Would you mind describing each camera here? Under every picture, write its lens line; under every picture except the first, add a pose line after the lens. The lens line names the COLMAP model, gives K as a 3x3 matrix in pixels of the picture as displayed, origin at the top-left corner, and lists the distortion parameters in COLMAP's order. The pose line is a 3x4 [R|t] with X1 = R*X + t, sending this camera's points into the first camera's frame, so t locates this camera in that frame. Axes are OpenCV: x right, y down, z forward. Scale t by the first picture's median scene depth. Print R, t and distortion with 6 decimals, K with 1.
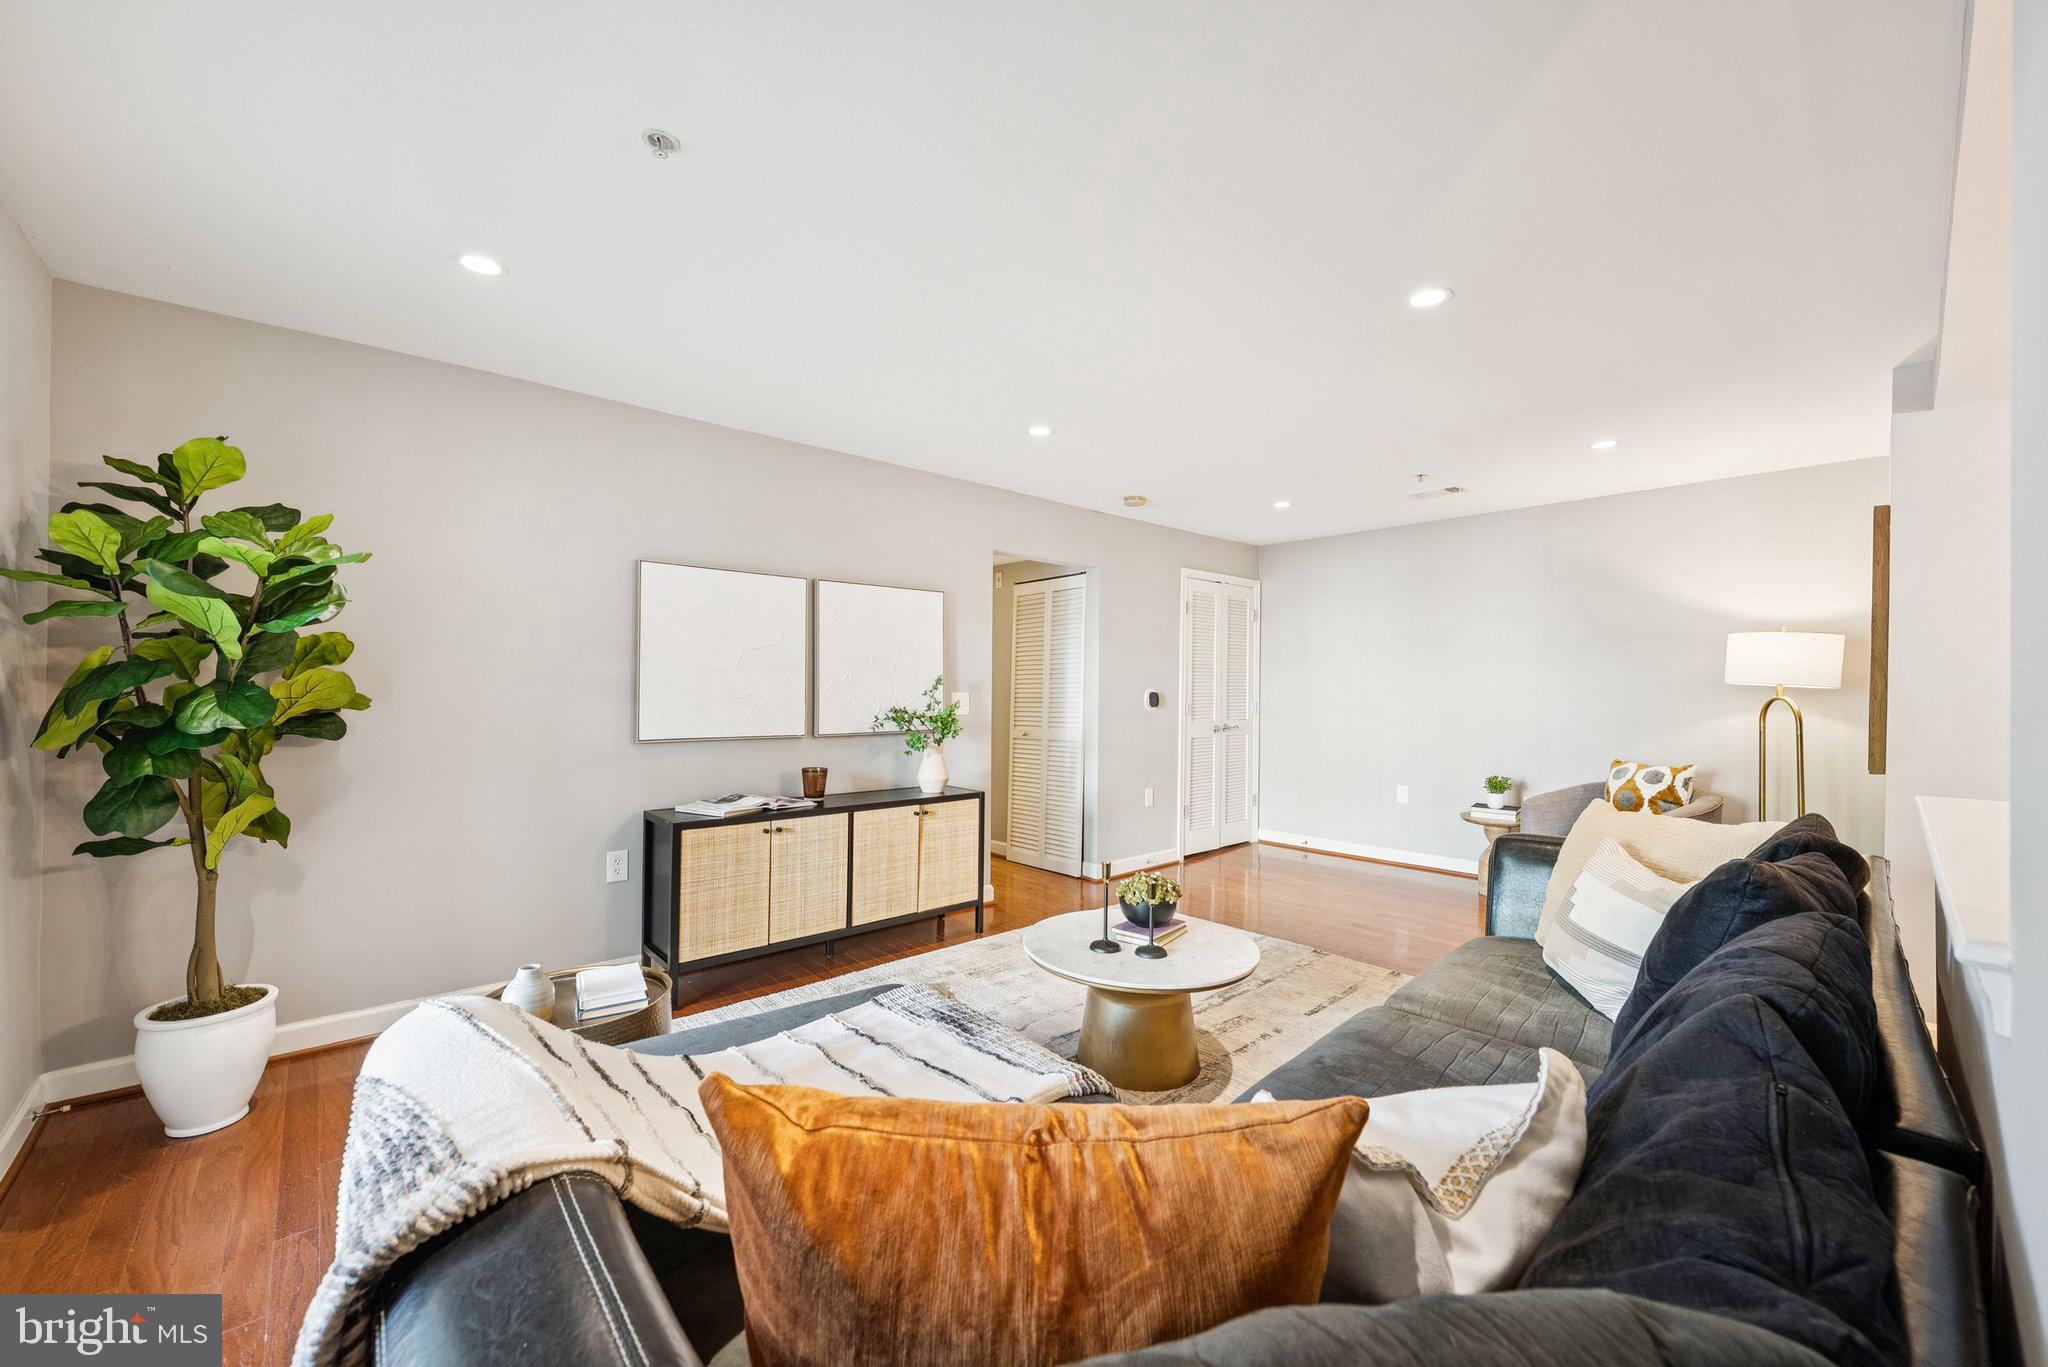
lens RADIAL K [[798.2, 0, 1024.0], [0, 798.2, 683.5], [0, 0, 1]] dist [0.023906, 0.000022]
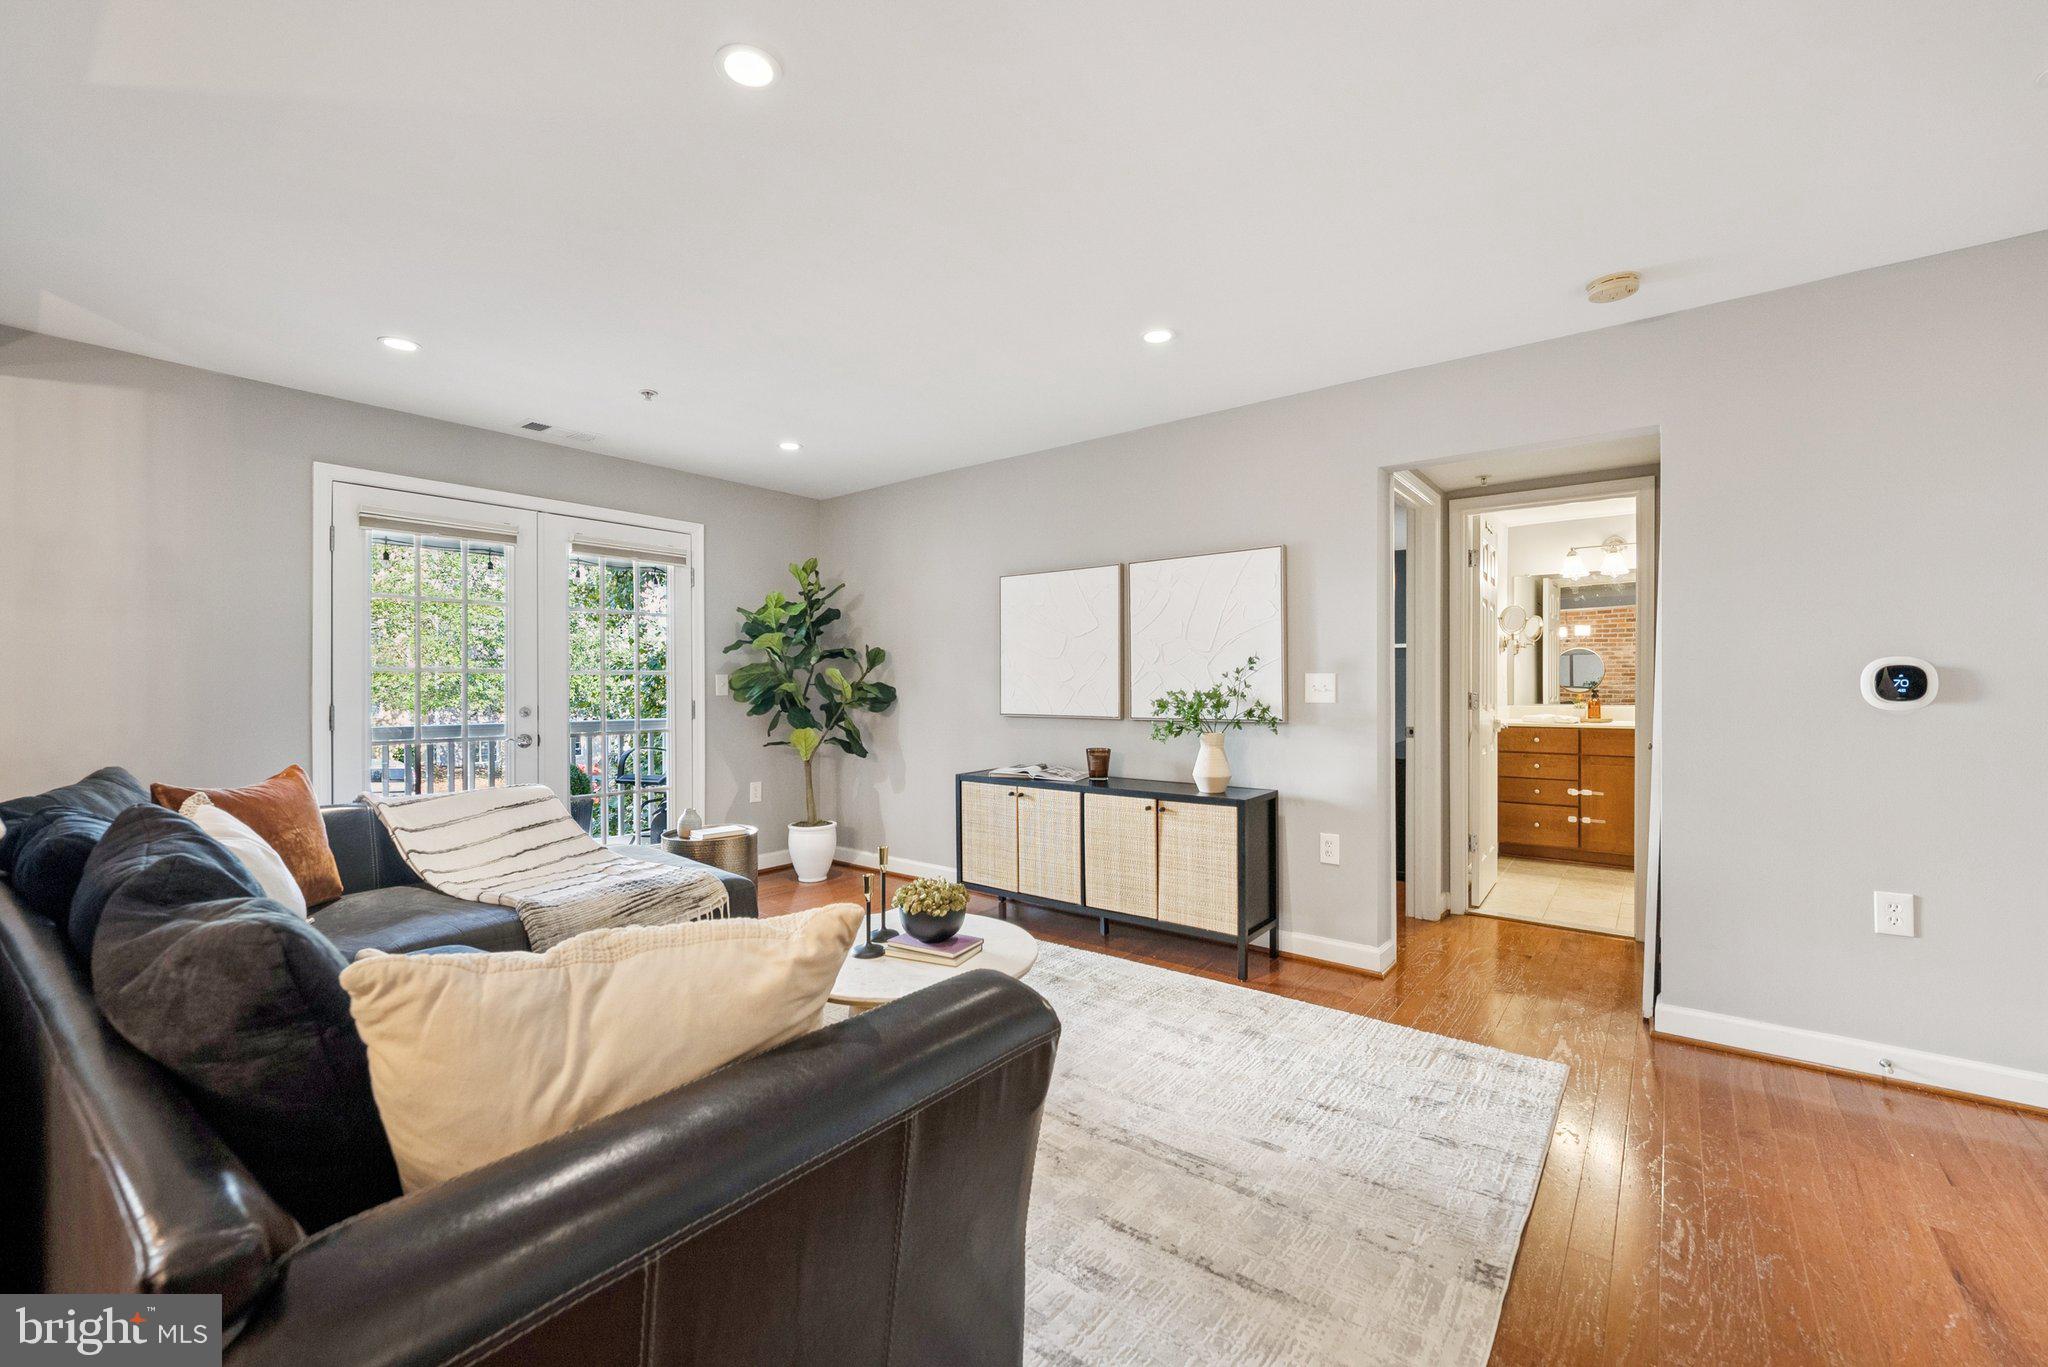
lens RADIAL K [[832.5, 0, 1024.0], [0, 832.5, 683.5], [0, 0, 1]] dist [-0.002189, -0.000063]
pose [[0.172668, -0.007842, -0.984949, 0.781327], [0.011674, 0.999914, -0.005914, 0.026924], [0.984911, -0.010477, 0.172744, 0.716019]]
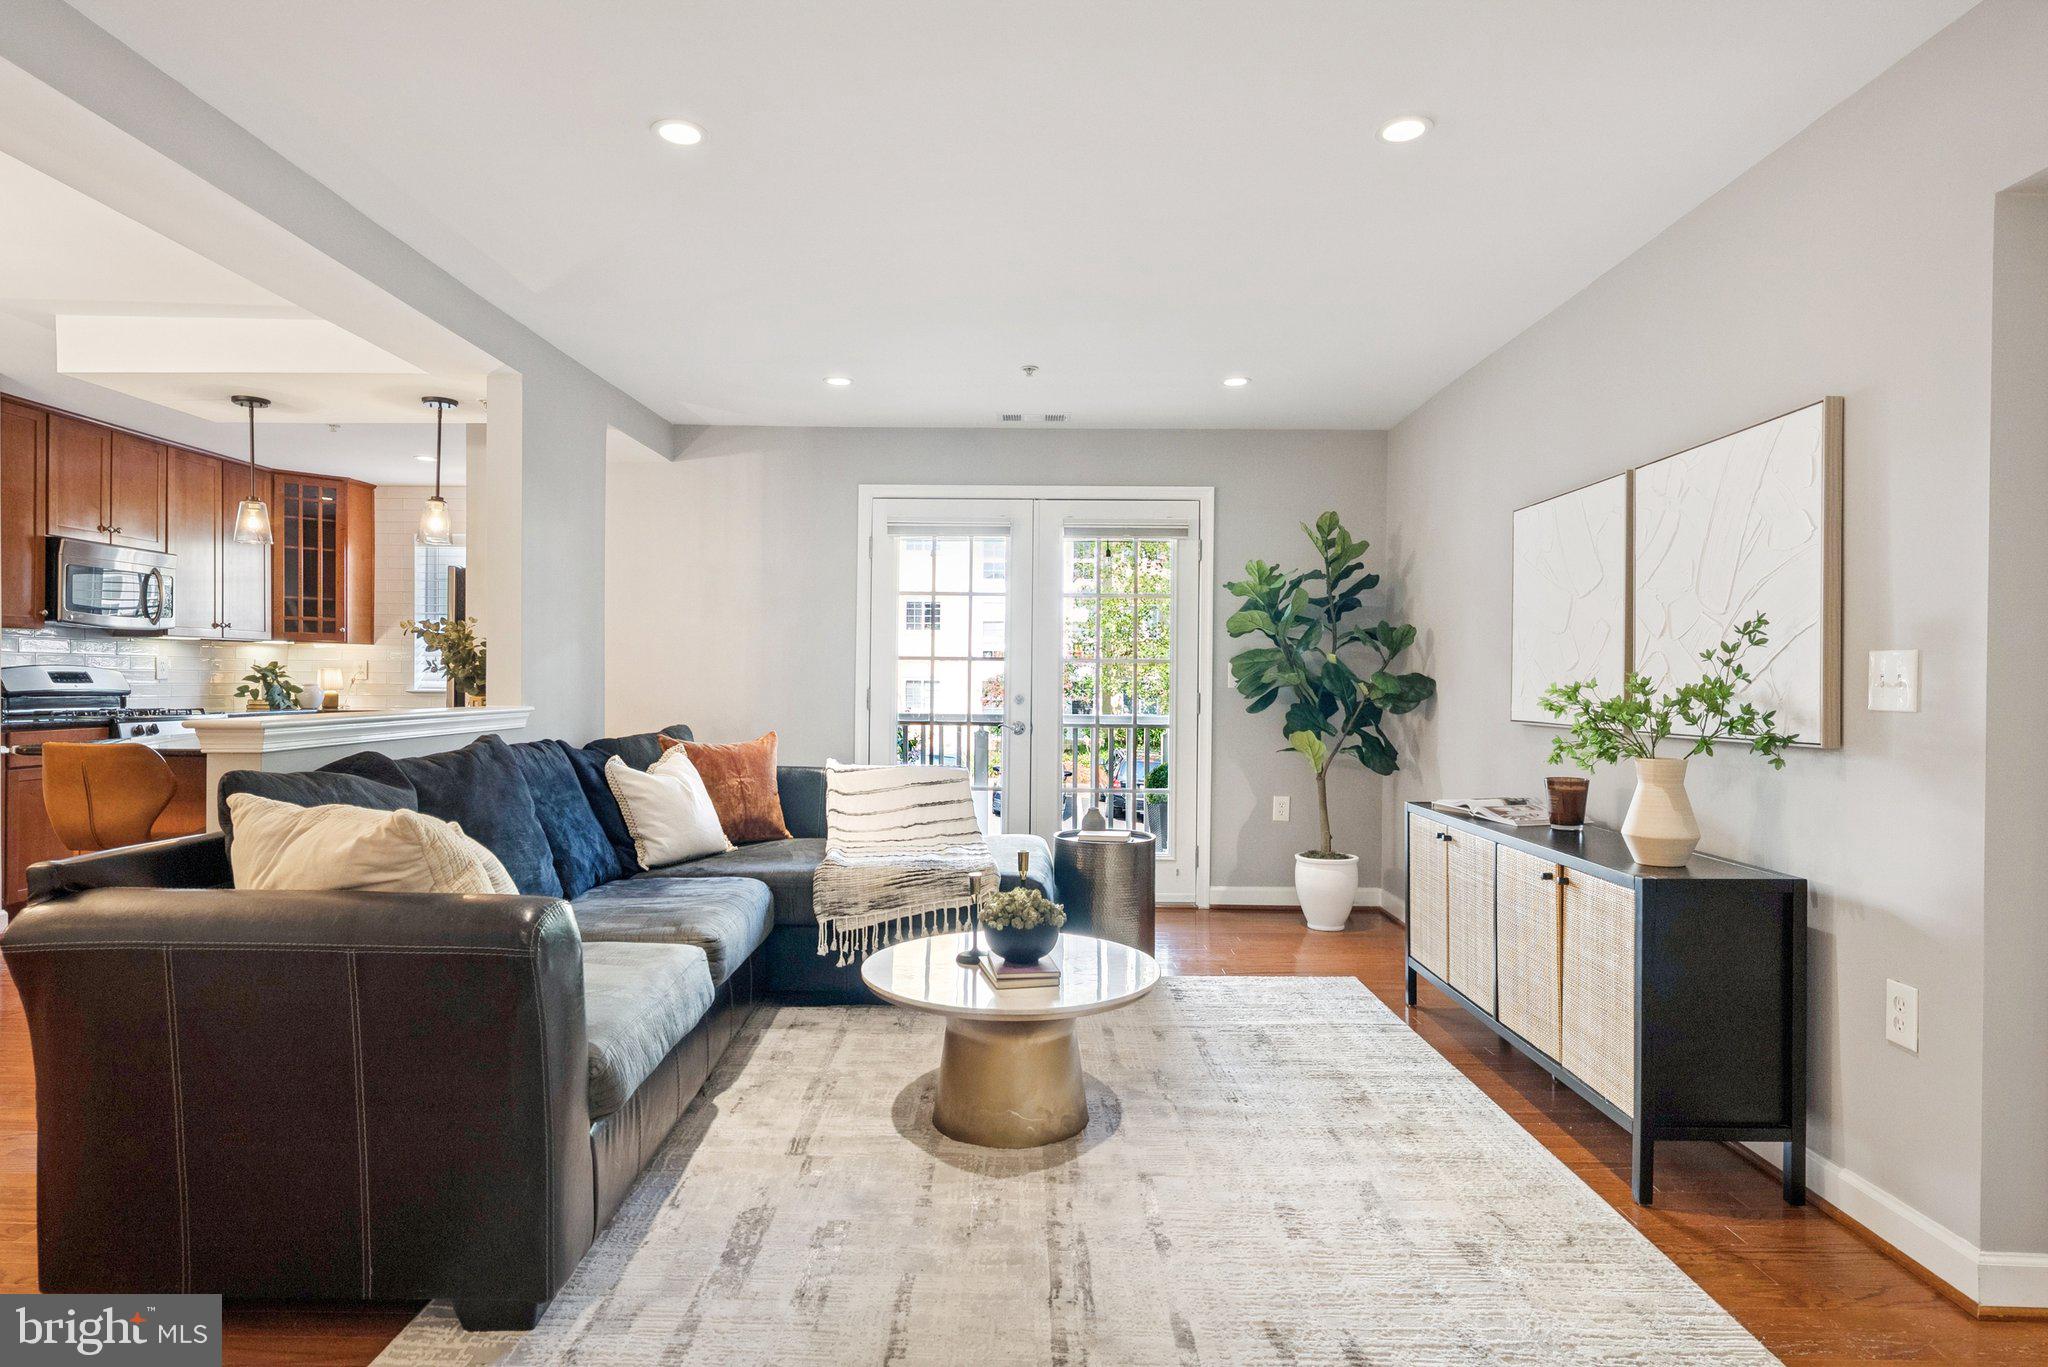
lens RADIAL K [[1126.3, 0, 1024.0], [0, 1126.3, 683.5], [0, 0, 1]] dist [0.001198, 0.000155]
pose [[-0.677258, -0.011341, -0.735658, 0.688447], [-0.007646, 0.999936, -0.008376, 0.041269], [0.735706, -0.000048, -0.677302, 1.283668]]
